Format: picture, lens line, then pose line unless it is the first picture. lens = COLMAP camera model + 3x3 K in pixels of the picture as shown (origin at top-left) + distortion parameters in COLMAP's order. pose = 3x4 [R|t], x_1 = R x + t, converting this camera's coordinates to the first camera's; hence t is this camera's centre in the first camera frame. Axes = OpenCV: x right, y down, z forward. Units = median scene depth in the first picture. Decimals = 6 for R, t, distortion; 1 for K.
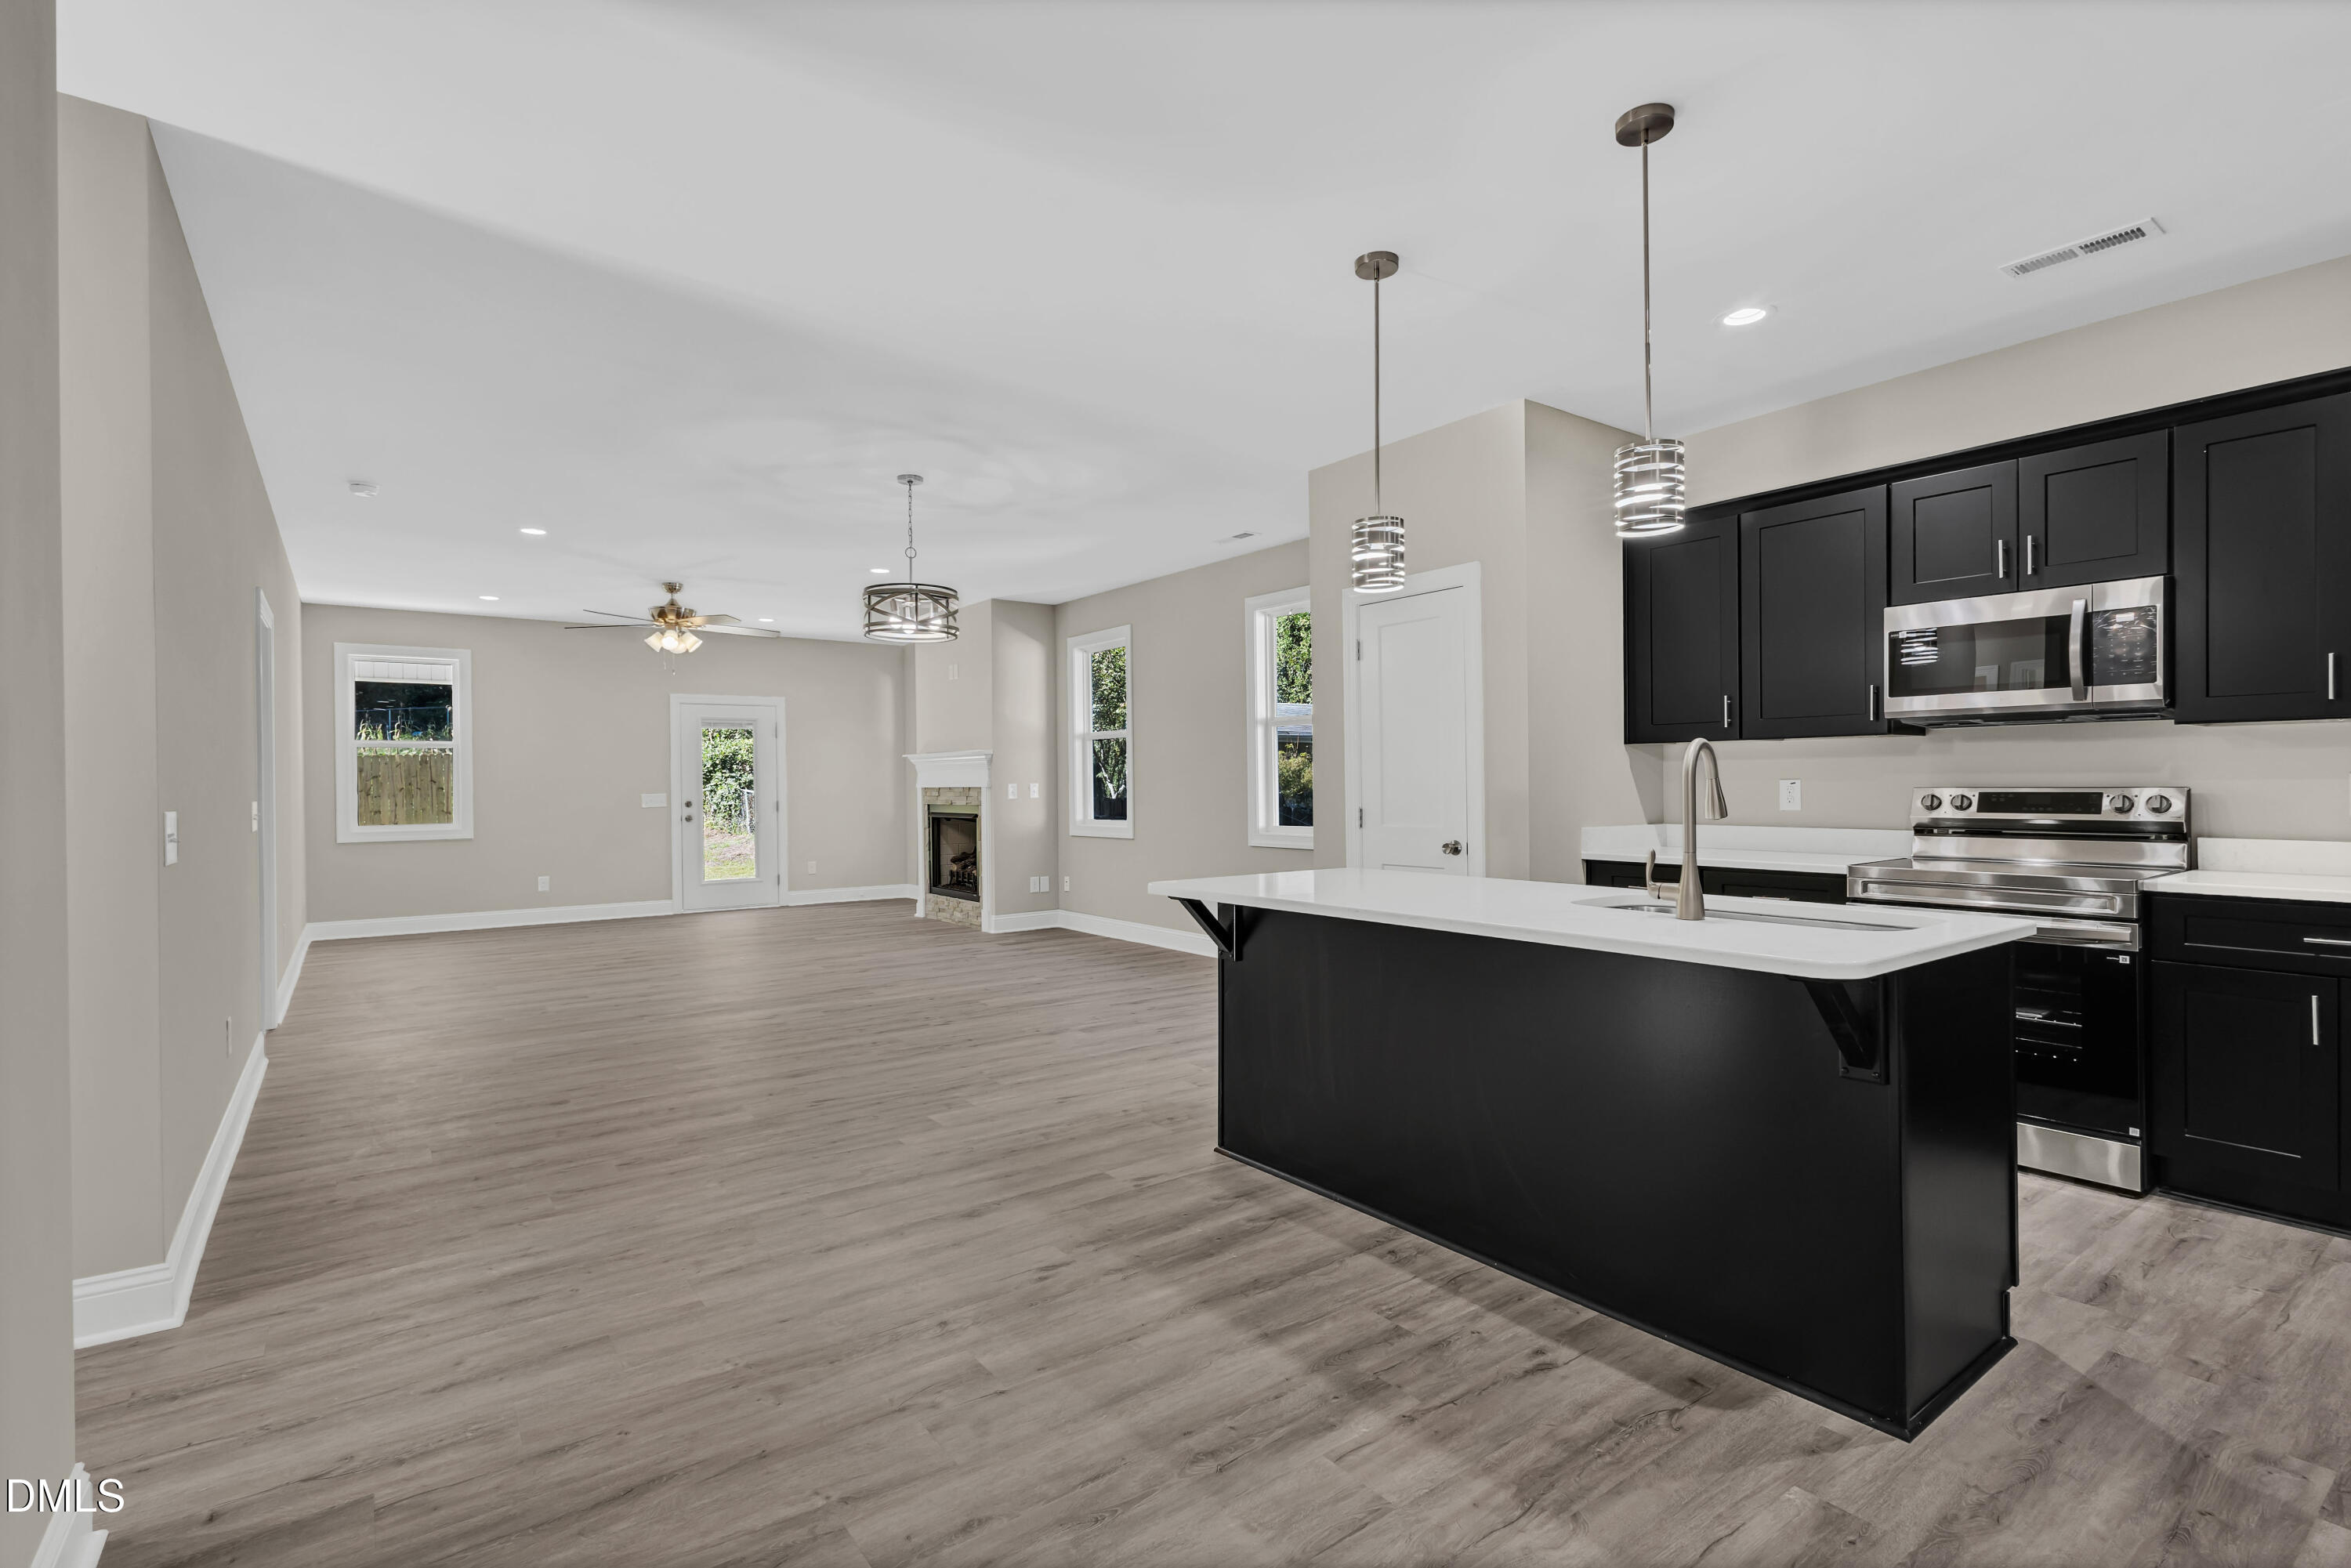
lens RADIAL K [[1090.2, 0, 1160.5], [0, 1090.2, 783.9], [0, 0, 1]] dist [0.011679, -0.000965]
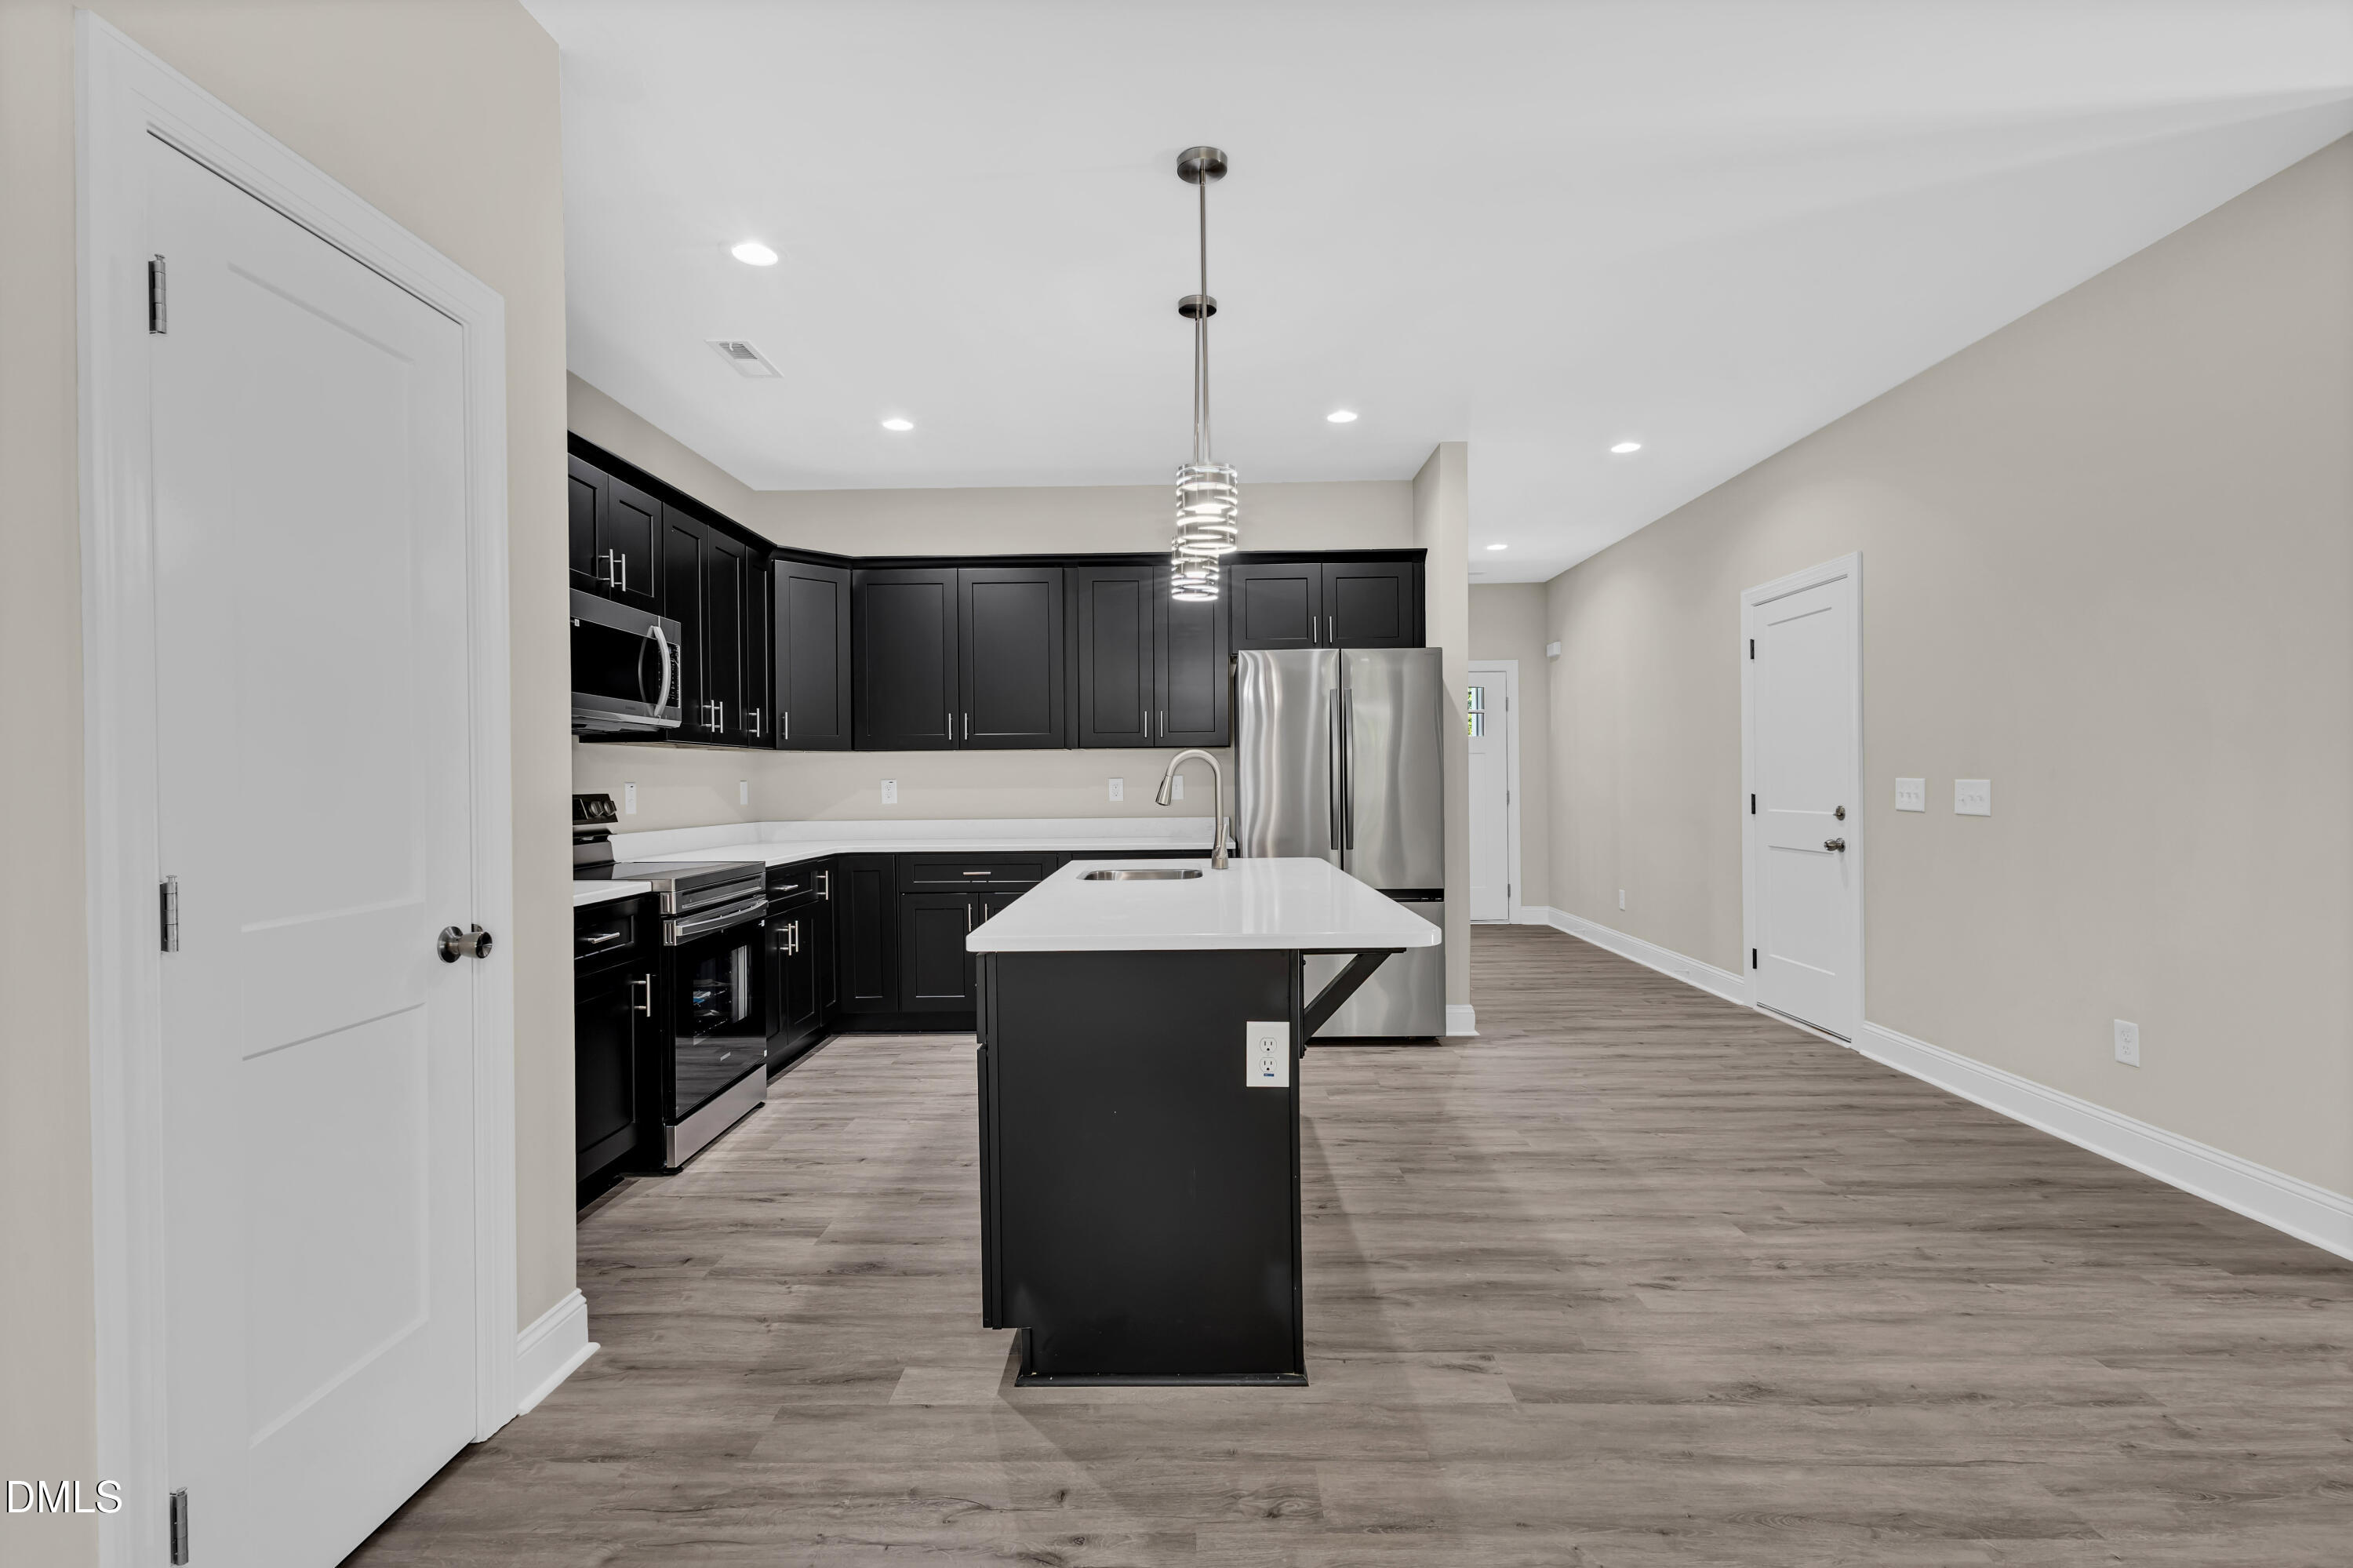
lens RADIAL K [[1091.2, 0, 1186.1], [0, 1091.2, 806.6], [0, 0, 1]] dist [0.011679, -0.000965]
pose [[-0.803162, 0.002198, 0.595757, -0.284705], [0.018612, 0.999598, 0.021404, 0.003383], [-0.595470, 0.028279, -0.802880, 1.683548]]
